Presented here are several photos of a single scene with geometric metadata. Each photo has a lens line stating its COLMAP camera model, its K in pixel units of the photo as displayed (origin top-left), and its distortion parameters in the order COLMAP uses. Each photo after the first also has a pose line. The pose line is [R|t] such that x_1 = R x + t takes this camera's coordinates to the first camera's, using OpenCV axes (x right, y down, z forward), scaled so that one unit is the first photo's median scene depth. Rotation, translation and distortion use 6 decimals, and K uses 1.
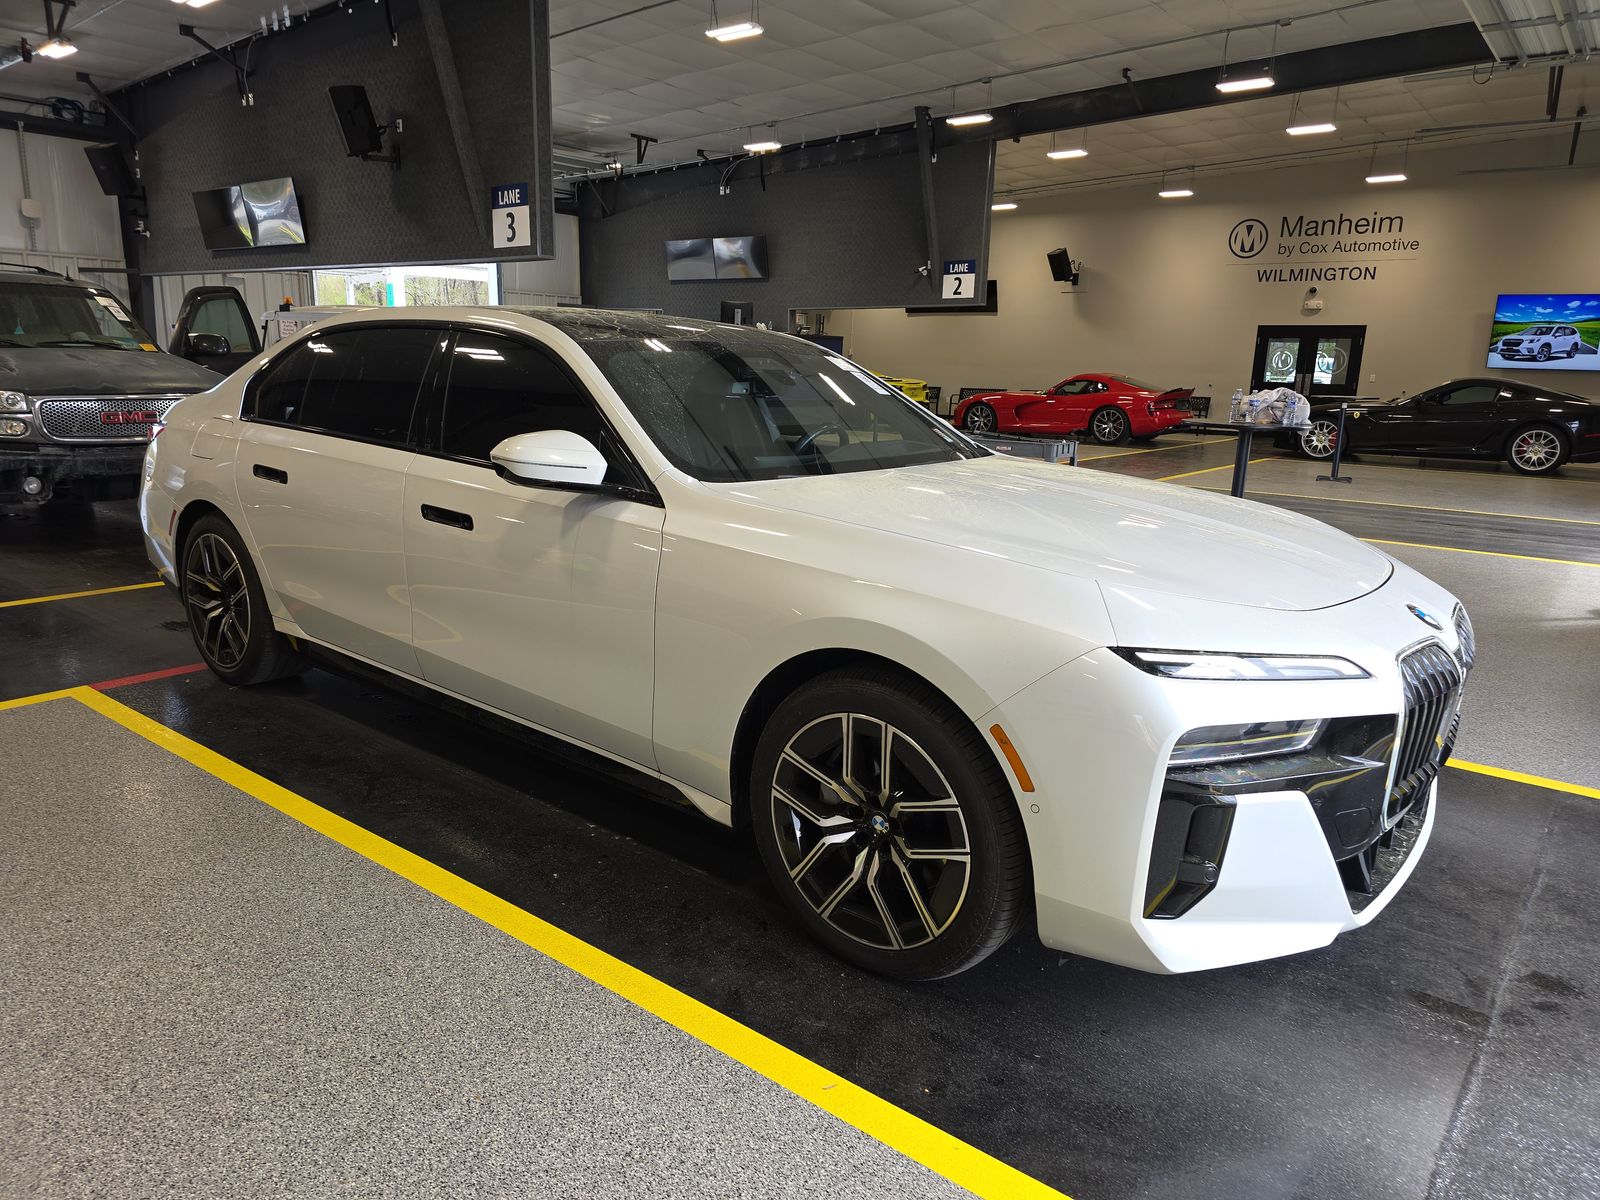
lens RADIAL K [[1085.1, 0, 800.0], [0, 1085.1, 600.0], [0, 0, 1]] dist [0.095692, -0.076674]
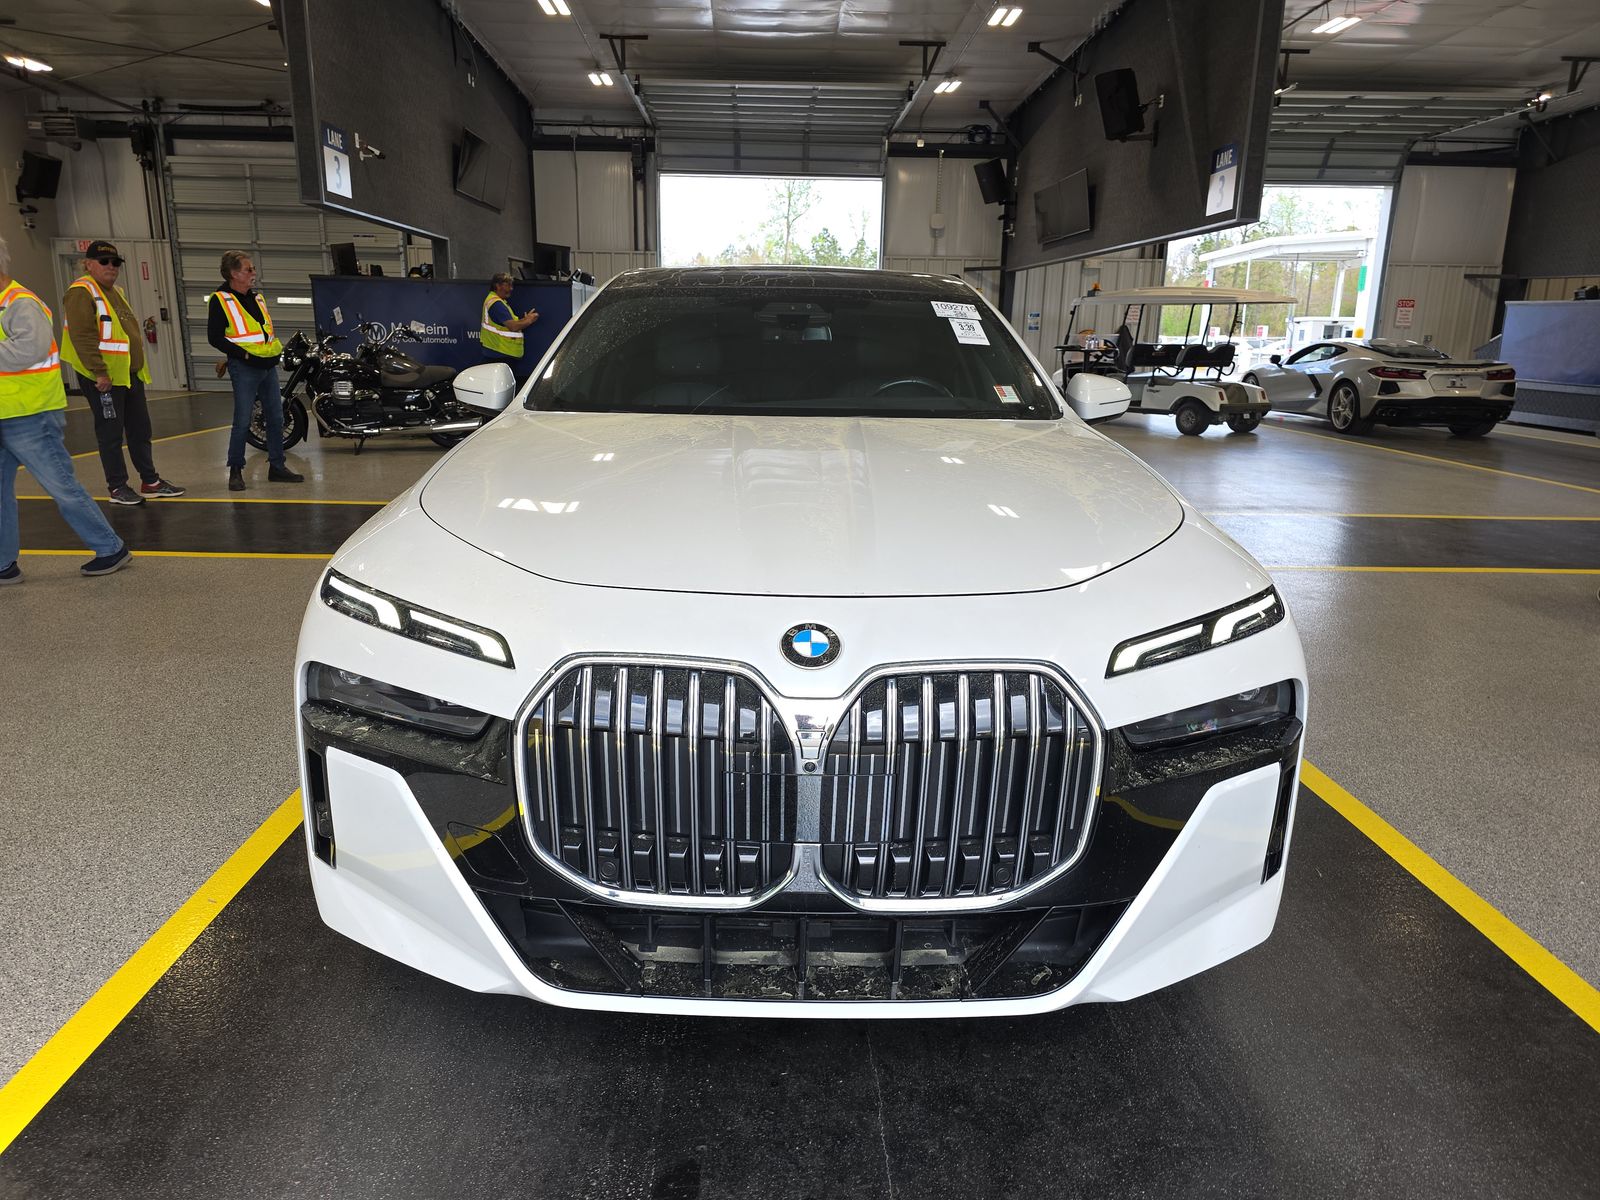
lens RADIAL K [[1085.1, 0, 800.0], [0, 1085.1, 600.0], [0, 0, 1]] dist [0.095692, -0.076674]
pose [[0.648030, 0.178592, -0.740380, 0.193552], [-0.173894, 0.981136, 0.084462, -0.012575], [0.741497, 0.074014, 0.666861, 0.101186]]
